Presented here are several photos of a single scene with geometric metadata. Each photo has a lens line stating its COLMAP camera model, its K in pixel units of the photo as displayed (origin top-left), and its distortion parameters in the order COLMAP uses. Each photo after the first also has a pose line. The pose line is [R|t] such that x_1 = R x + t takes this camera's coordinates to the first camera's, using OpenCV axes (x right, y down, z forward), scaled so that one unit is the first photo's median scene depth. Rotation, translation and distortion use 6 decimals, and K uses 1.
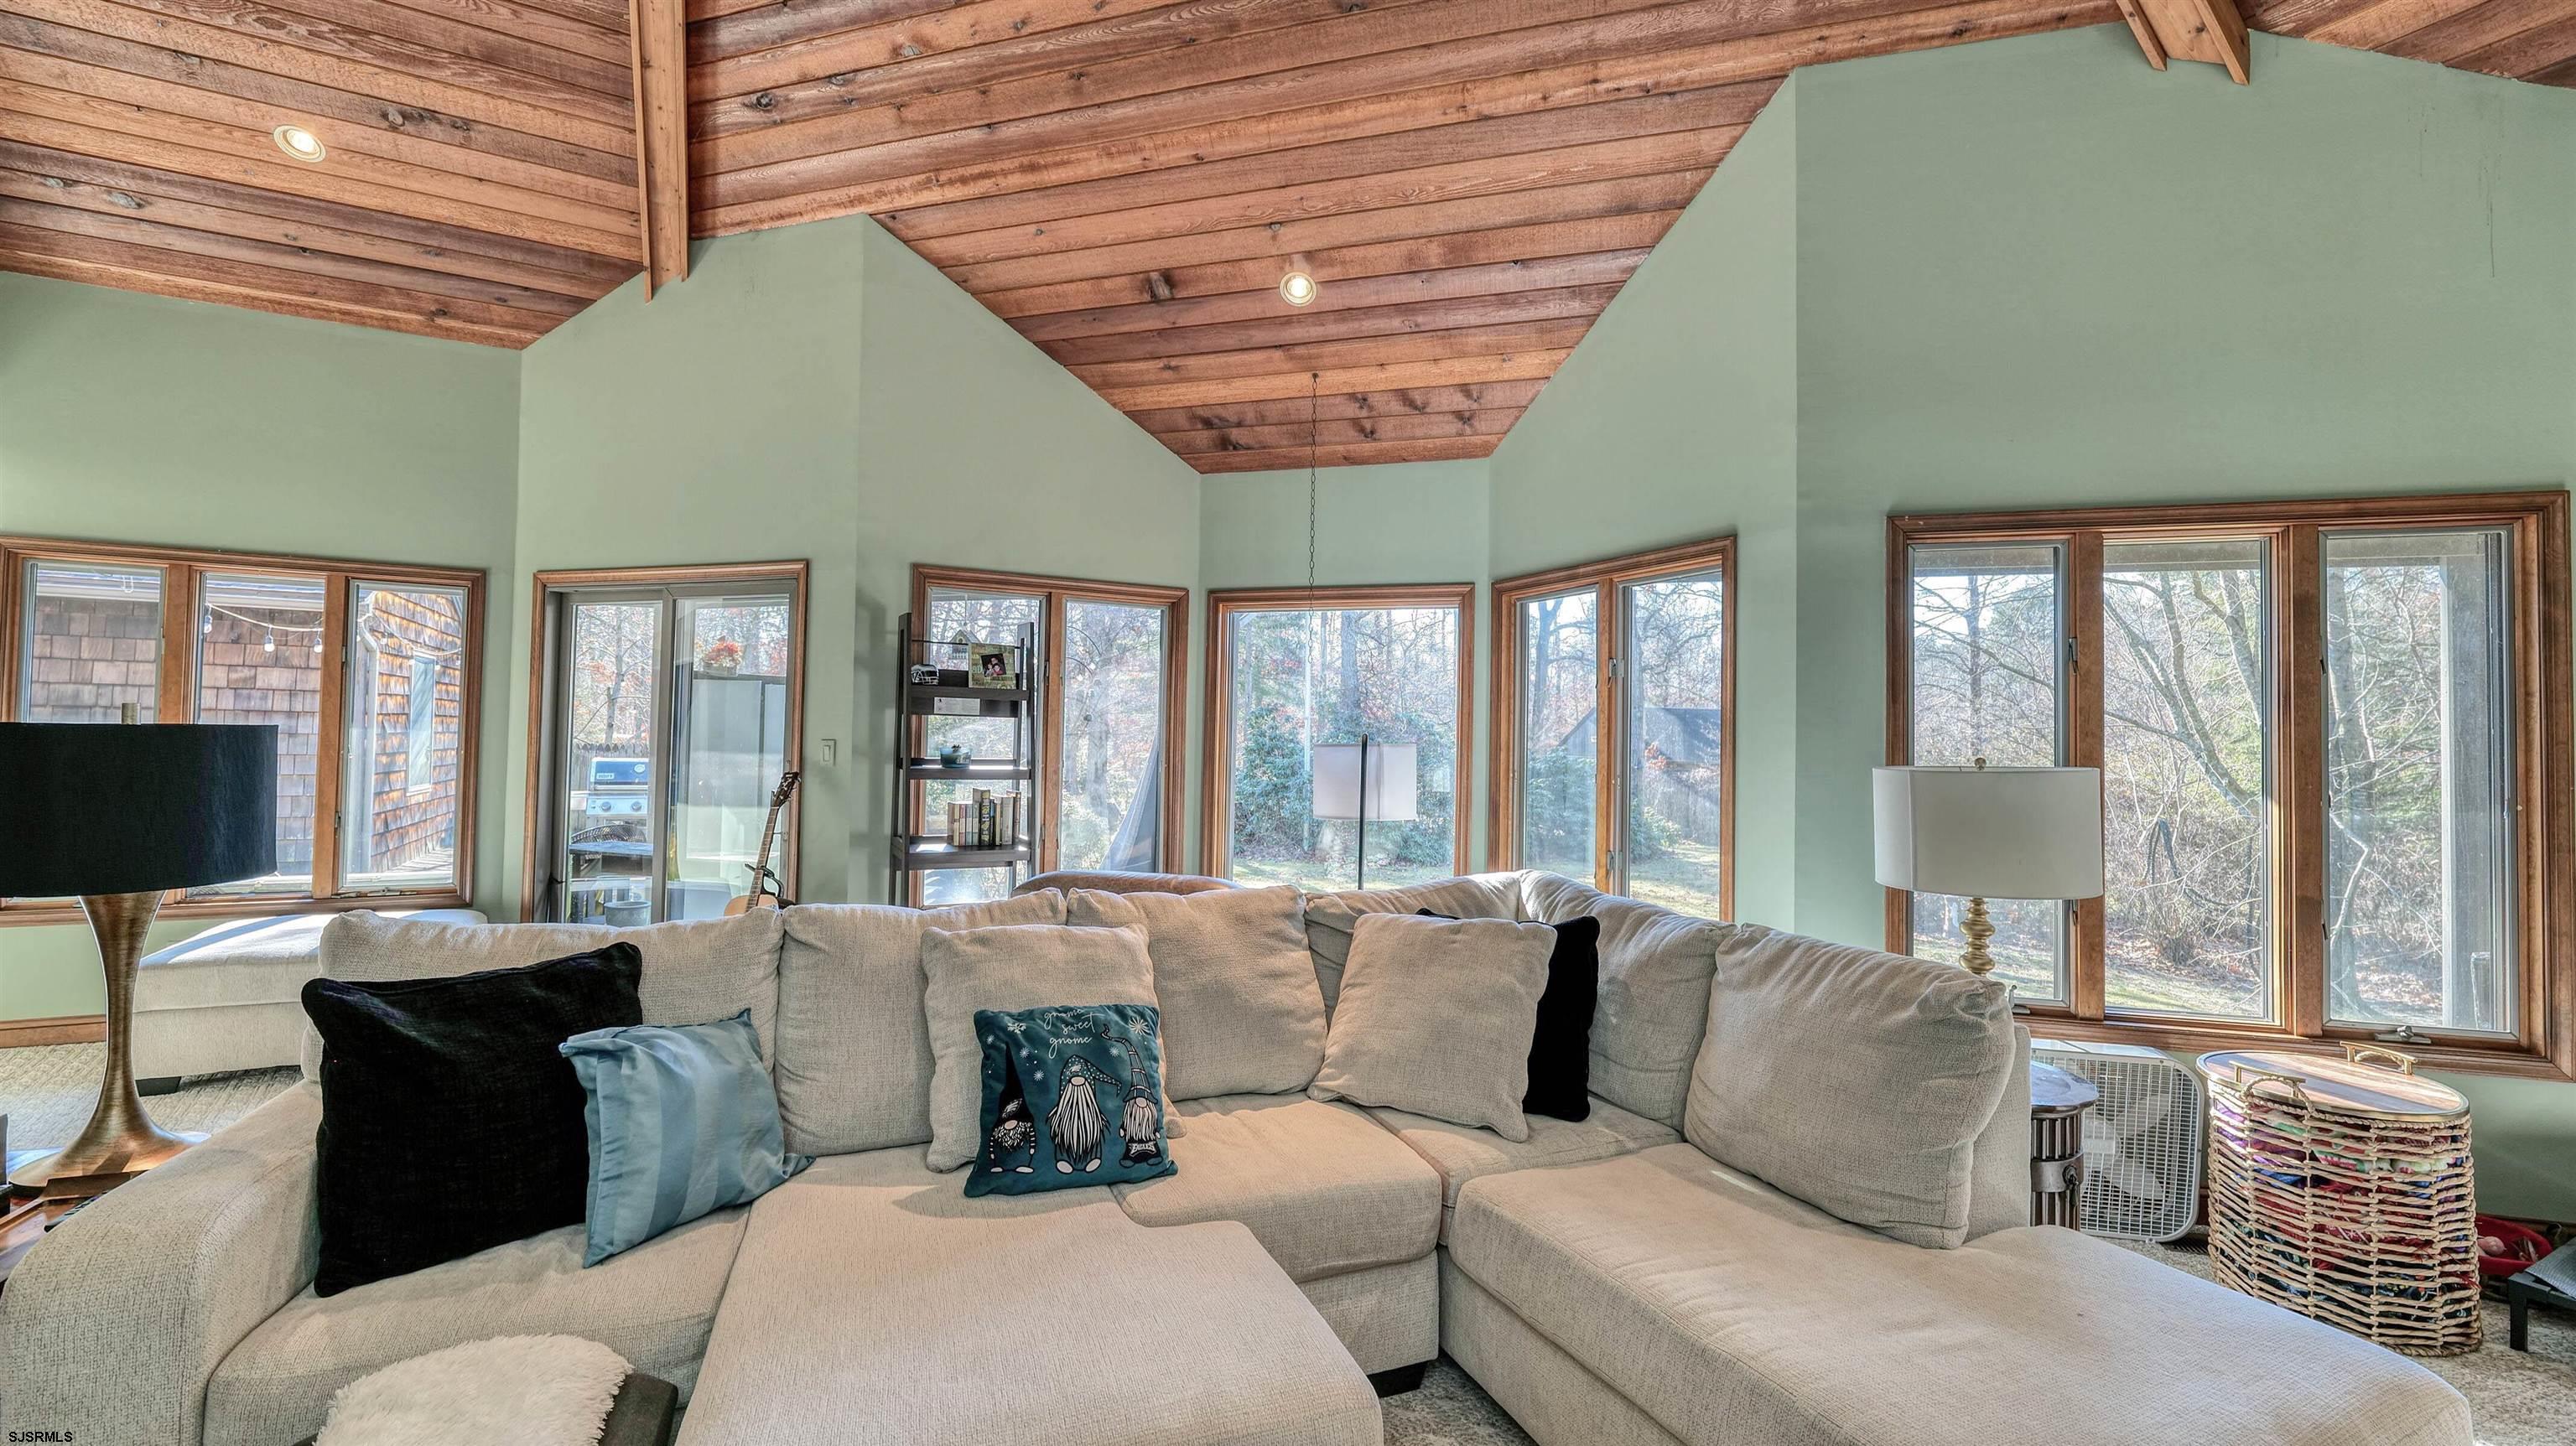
lens RADIAL K [[1045.3, 0, 1269.3], [0, 1045.3, 718.6], [0, 0, 1]] dist [-0.010332, 0.000770]
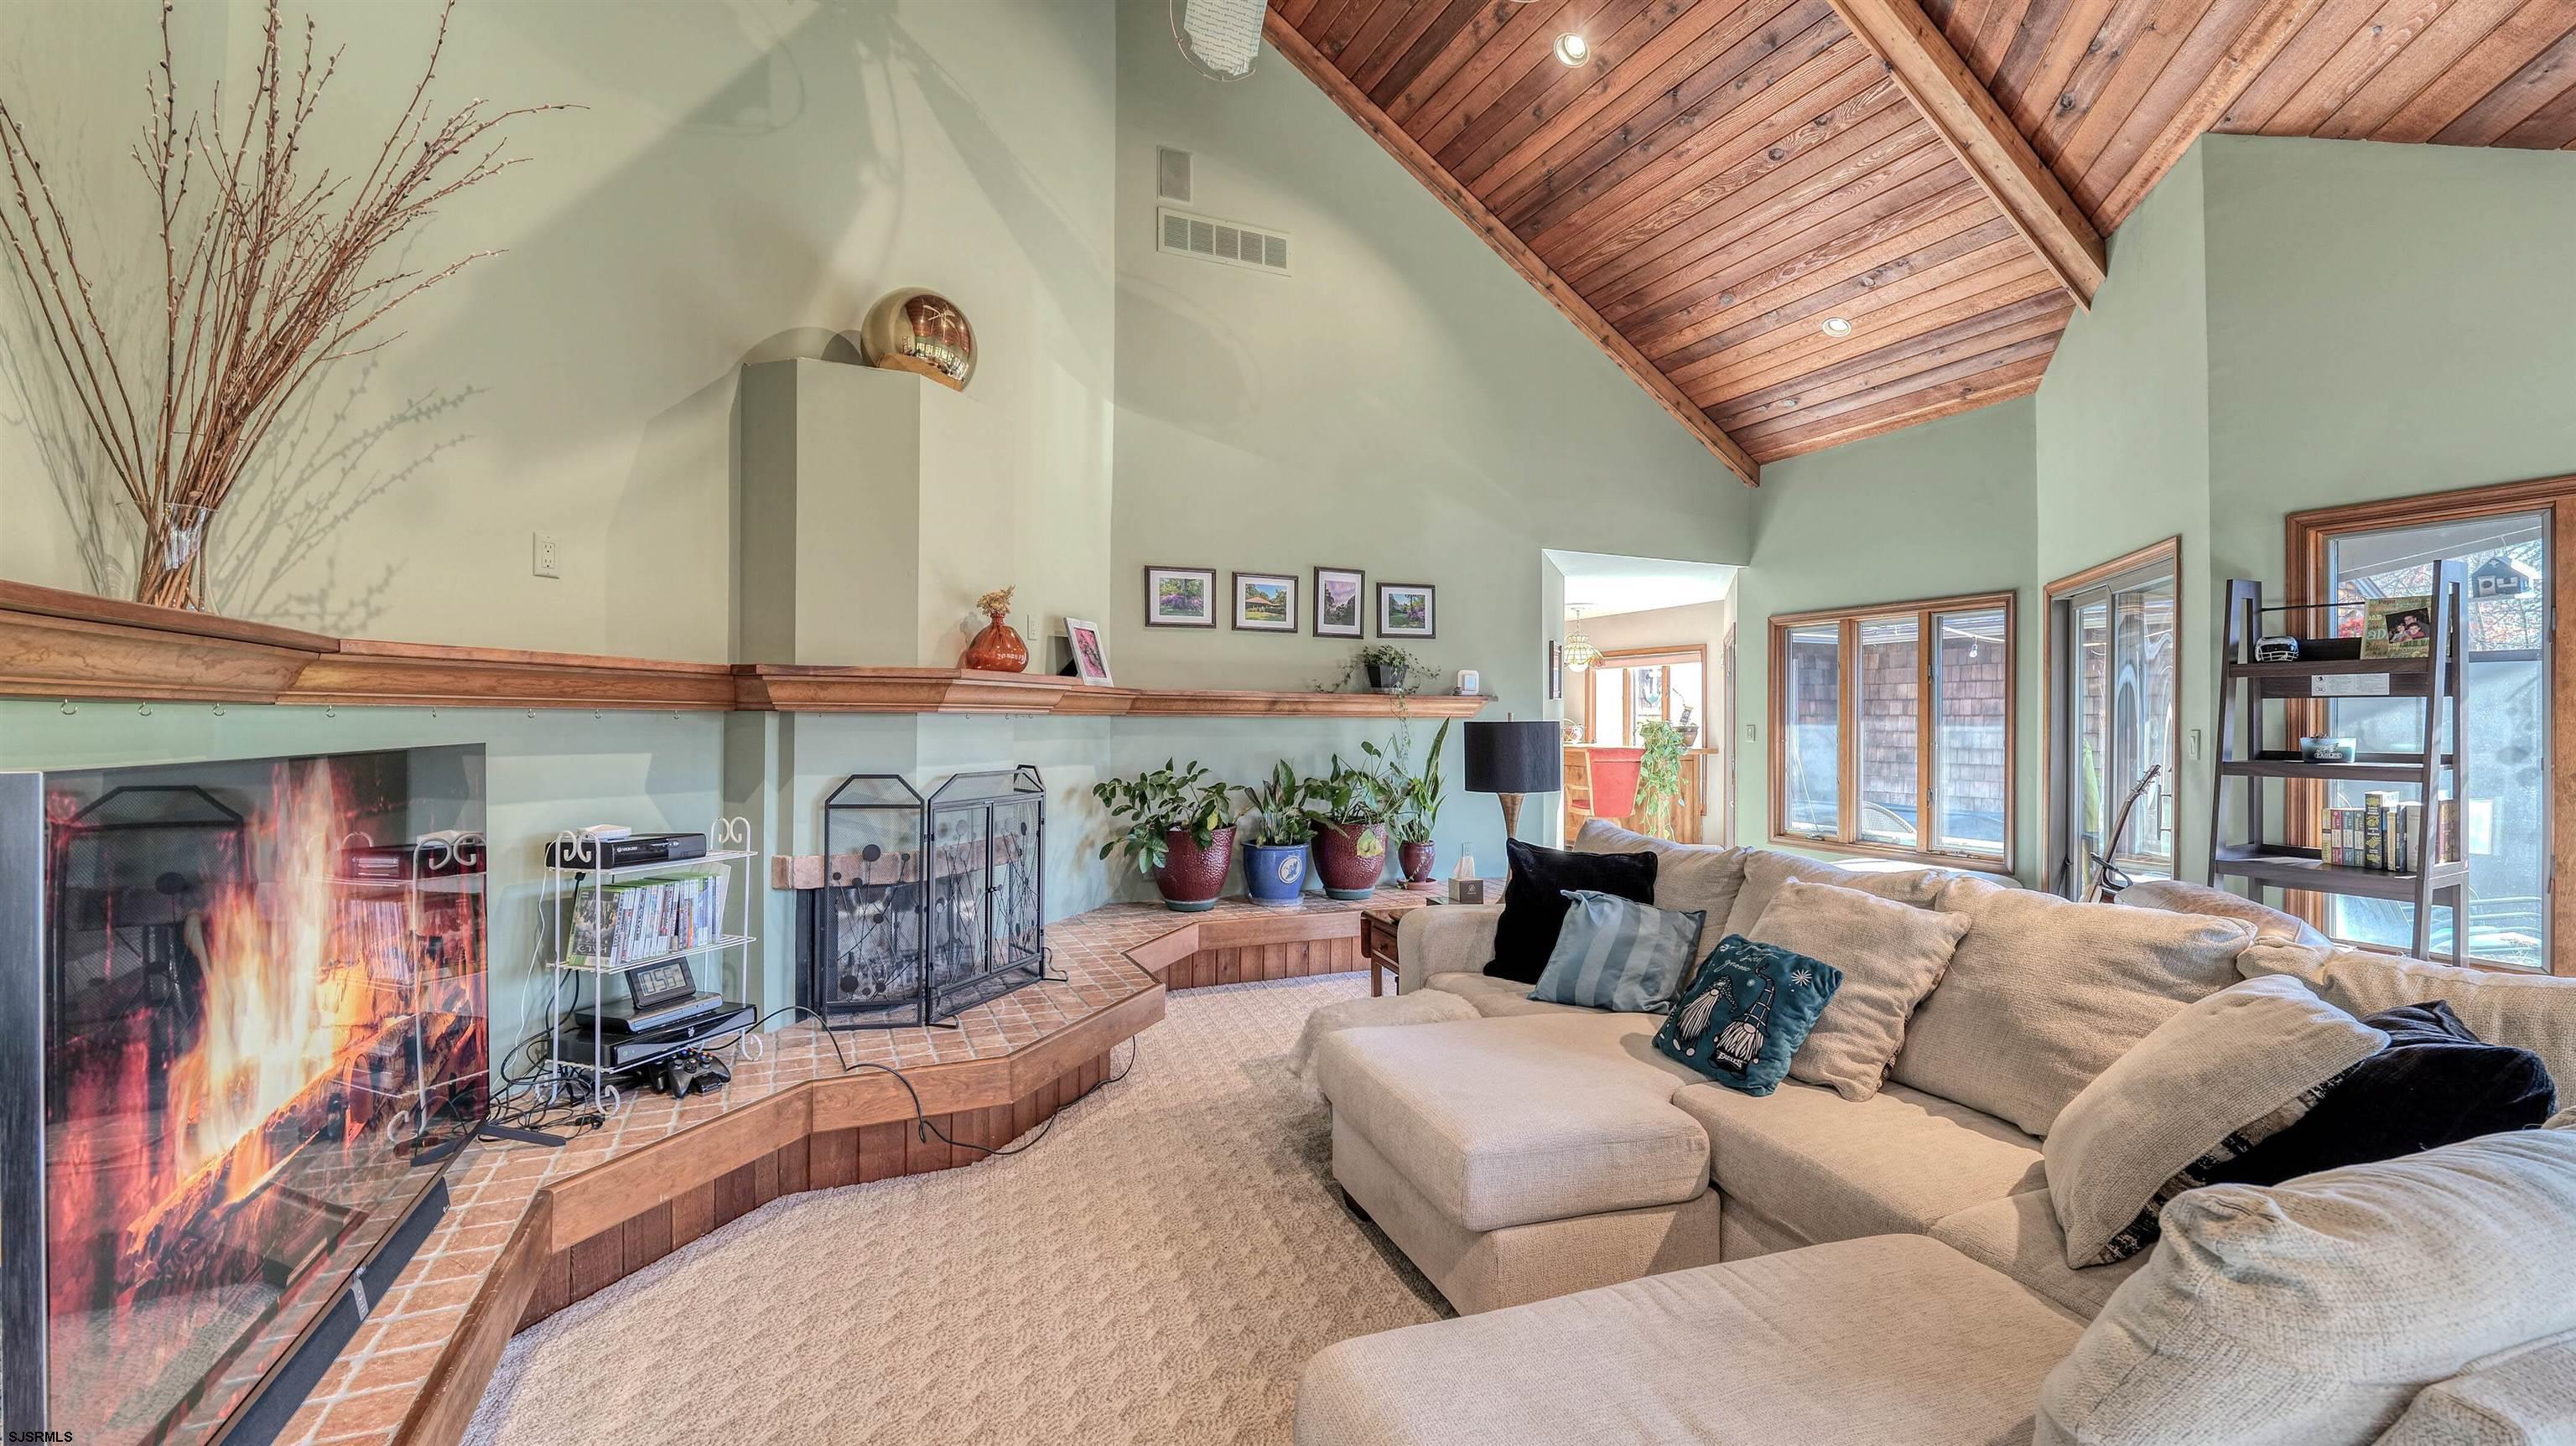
lens RADIAL K [[1045.3, 0, 1269.3], [0, 1045.3, 718.6], [0, 0, 1]] dist [-0.010332, 0.000770]
pose [[-0.064725, -0.022094, -0.997659, 0.515533], [0.019632, 0.999533, -0.023409, 0.015266], [0.997710, -0.021102, -0.064261, 0.252308]]
